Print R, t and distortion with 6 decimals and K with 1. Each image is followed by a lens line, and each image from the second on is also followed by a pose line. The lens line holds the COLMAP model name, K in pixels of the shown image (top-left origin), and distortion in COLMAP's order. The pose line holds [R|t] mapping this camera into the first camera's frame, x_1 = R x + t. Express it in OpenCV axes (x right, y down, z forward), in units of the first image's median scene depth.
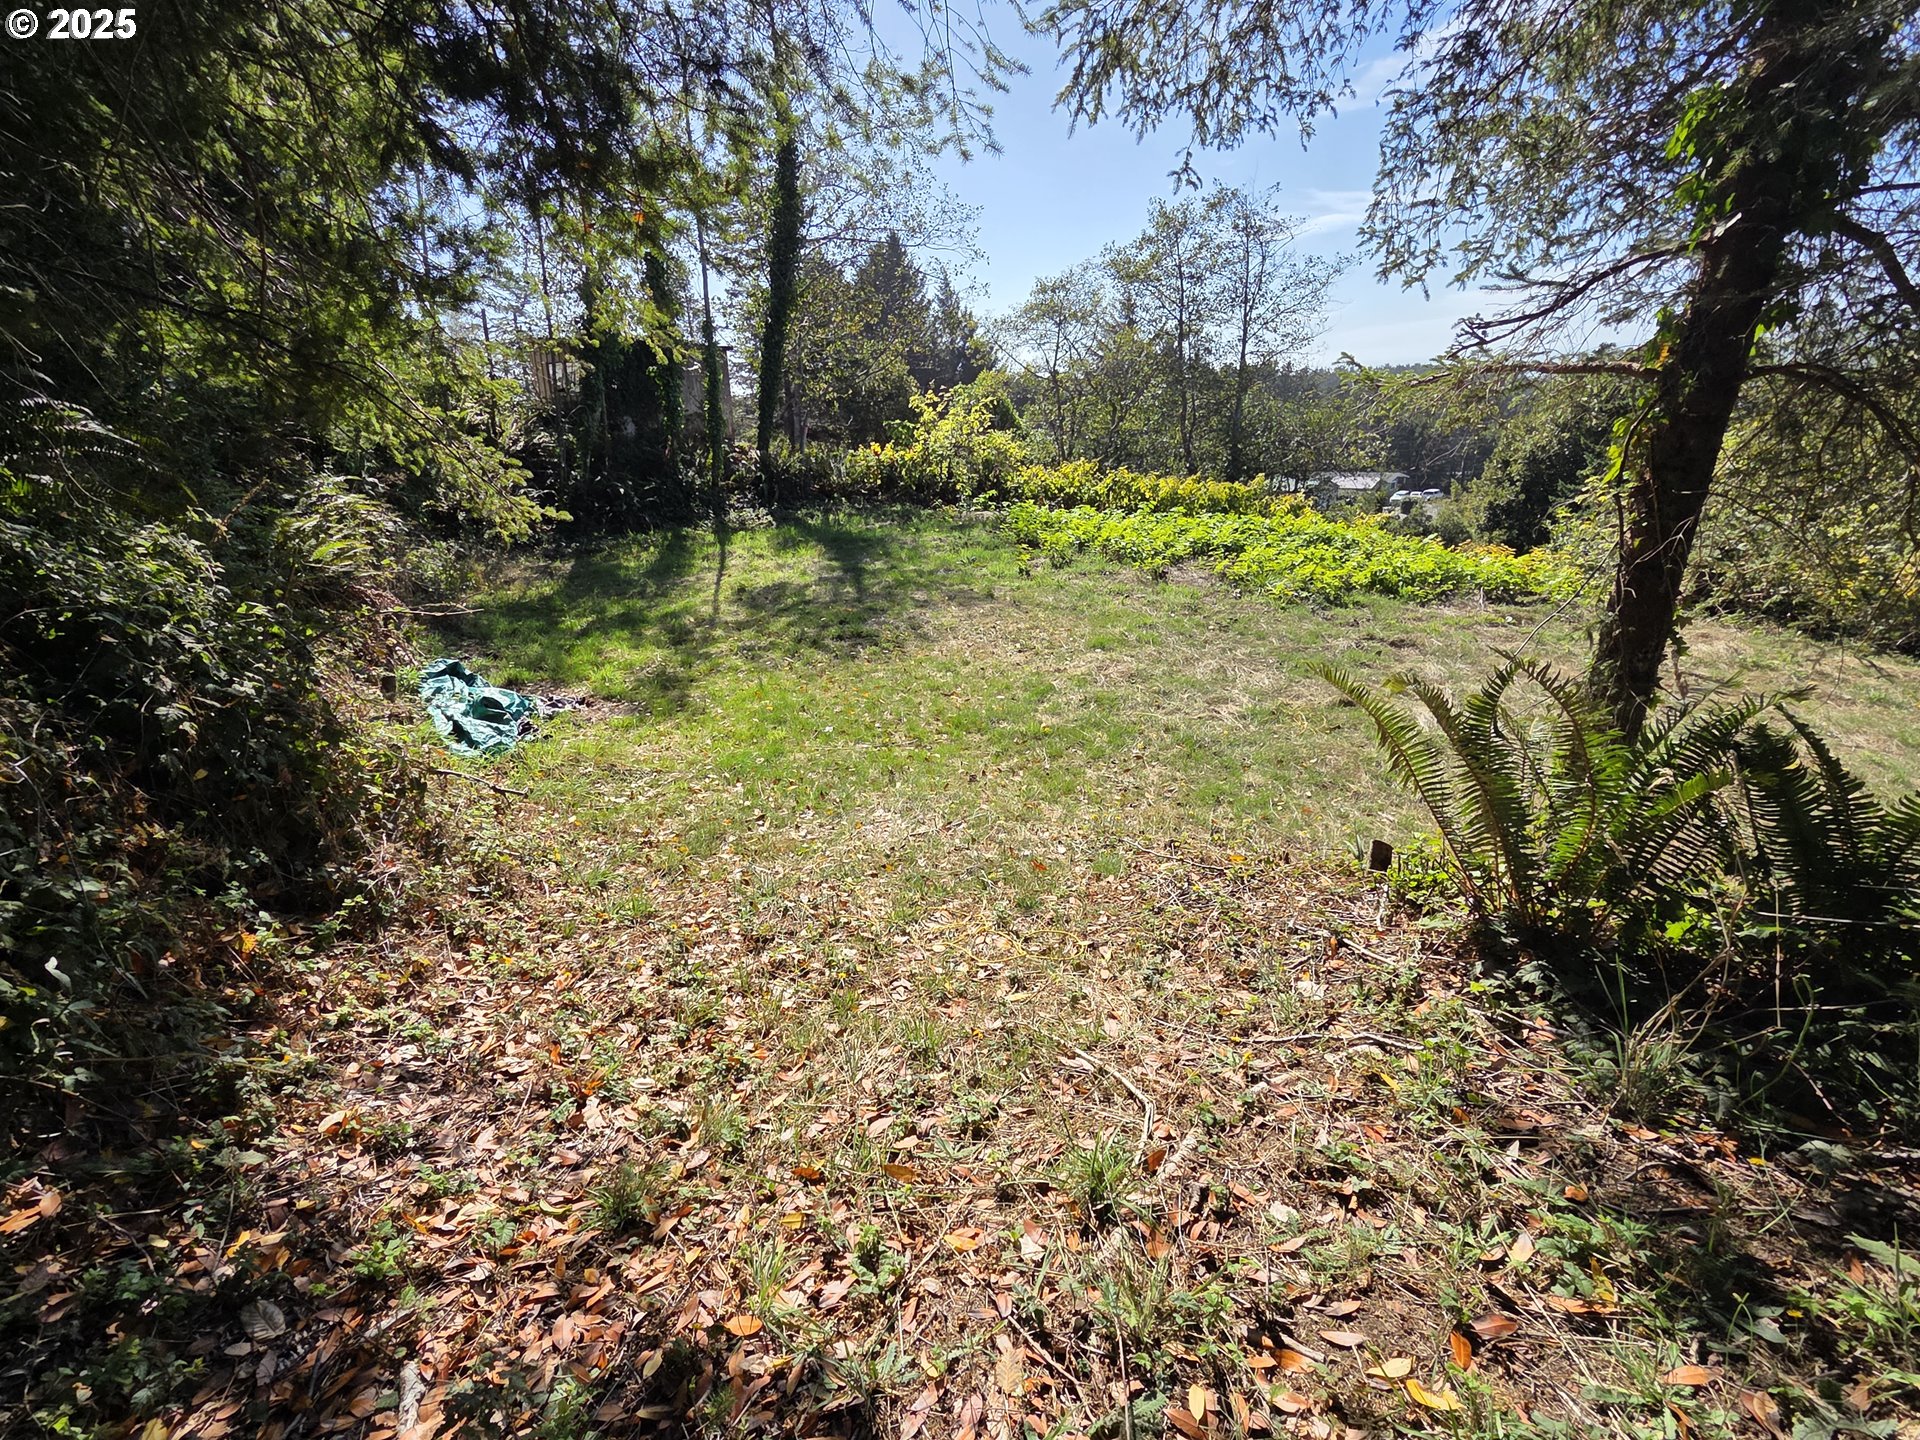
lens RADIAL K [[951.8, 0, 920.2], [0, 951.8, 743.4], [0, 0, 1]] dist [-0.010408, 0.007579]
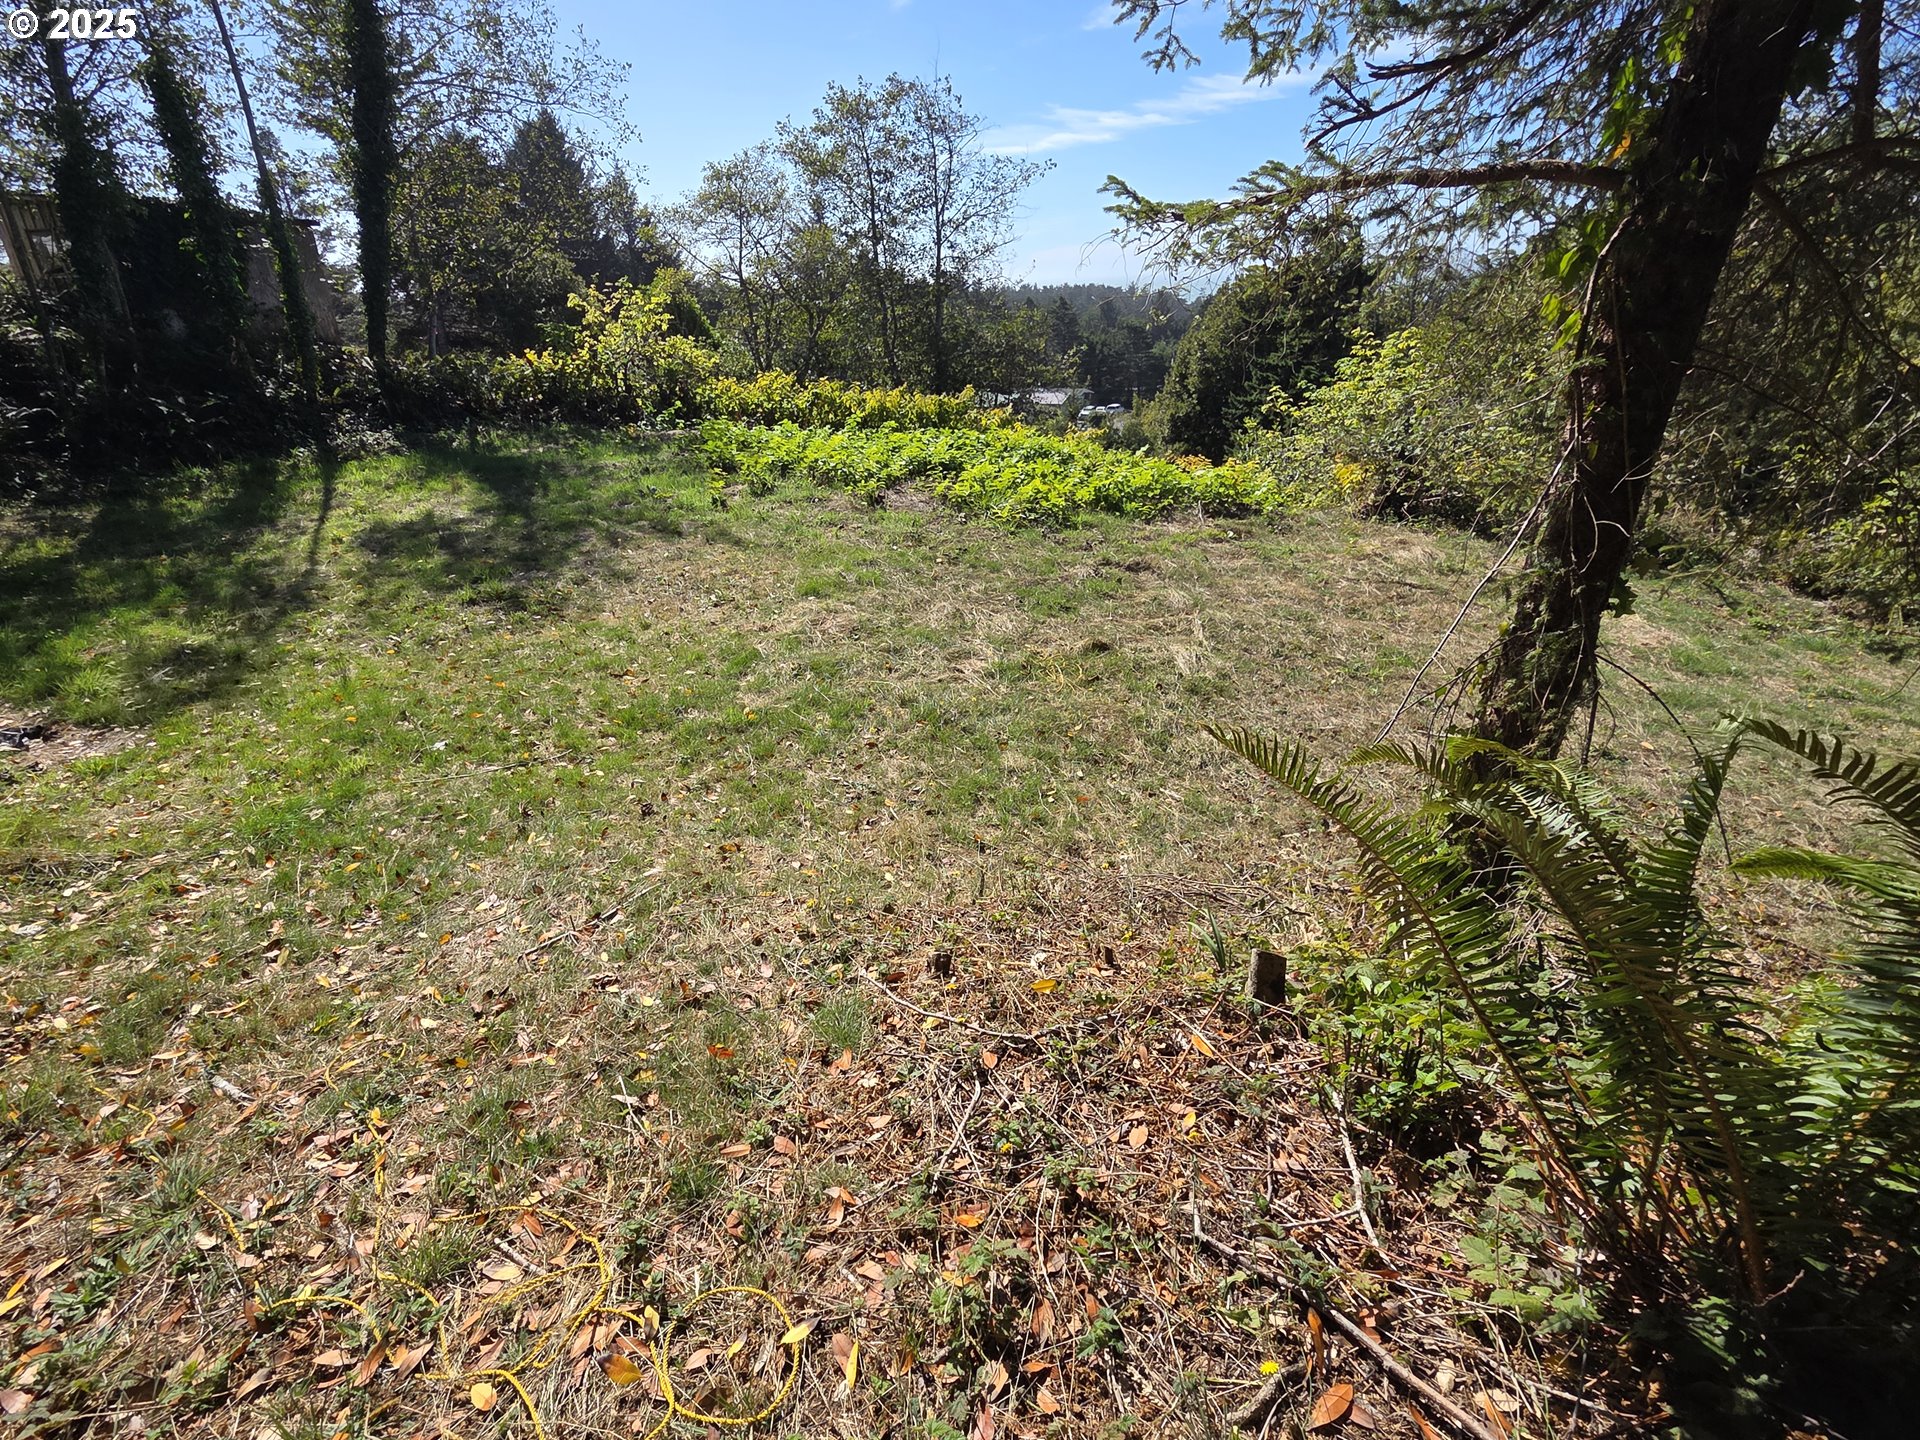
lens RADIAL K [[951.8, 0, 943.8], [0, 951.8, 741.6], [0, 0, 1]] dist [-0.010408, 0.007579]
pose [[0.950695, -0.109308, 0.290225, 0.024608], [0.086704, 0.992190, 0.089672, -0.021757], [-0.297760, -0.060087, 0.952748, 0.099035]]
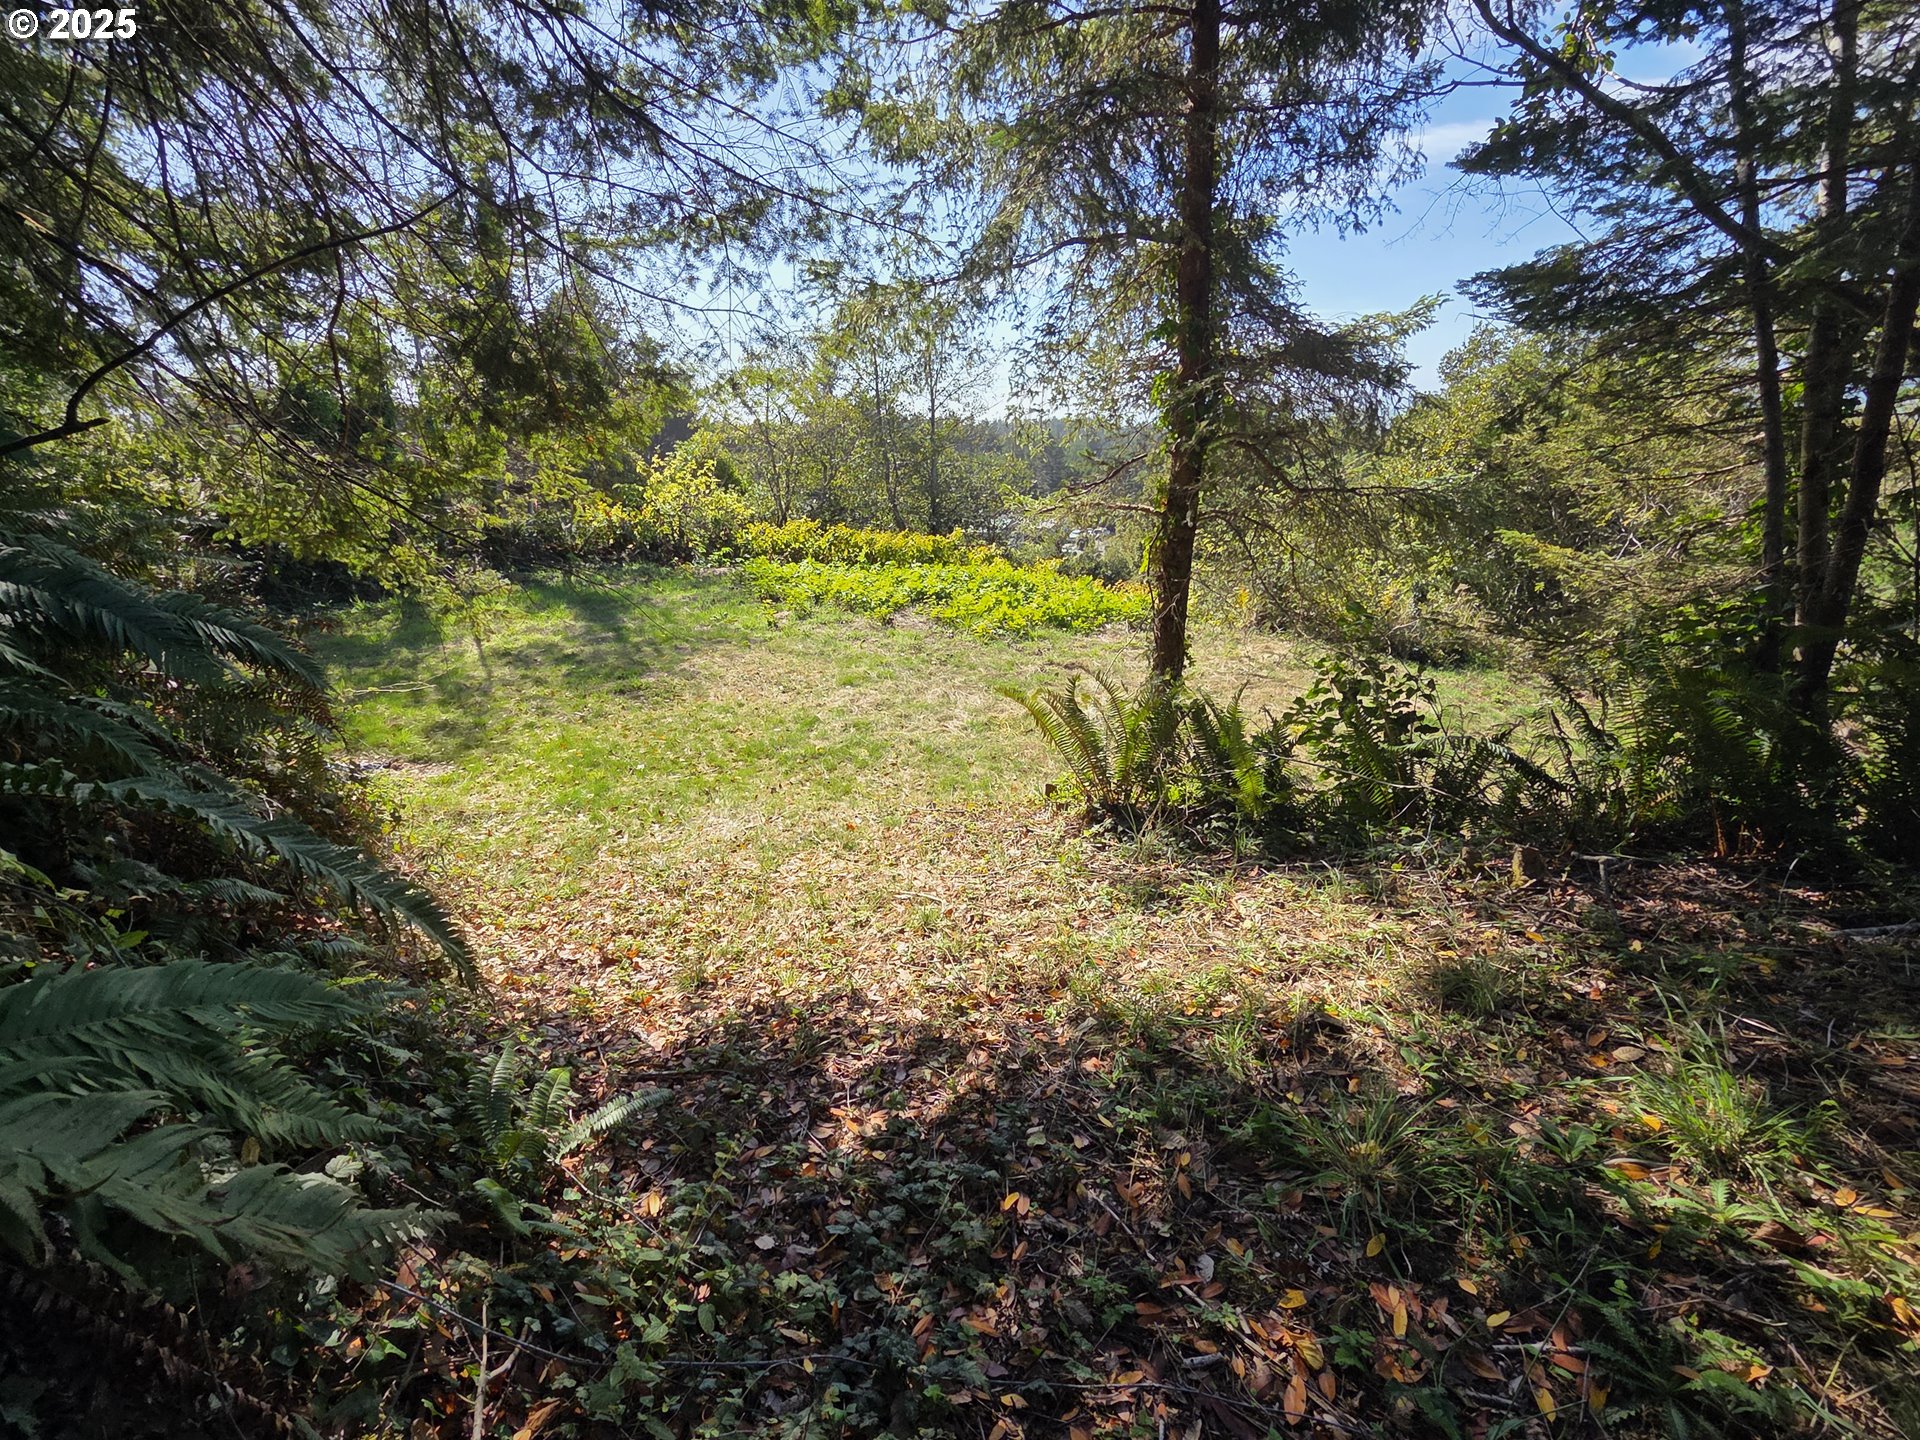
lens RADIAL K [[951.8, 0, 947.5], [0, 951.8, 734.4], [0, 0, 1]] dist [-0.010408, 0.007579]
pose [[0.948254, -0.082766, 0.306535, -0.041595], [0.098324, 0.994516, -0.035638, 0.011463], [-0.301904, 0.063934, 0.951192, -0.116658]]
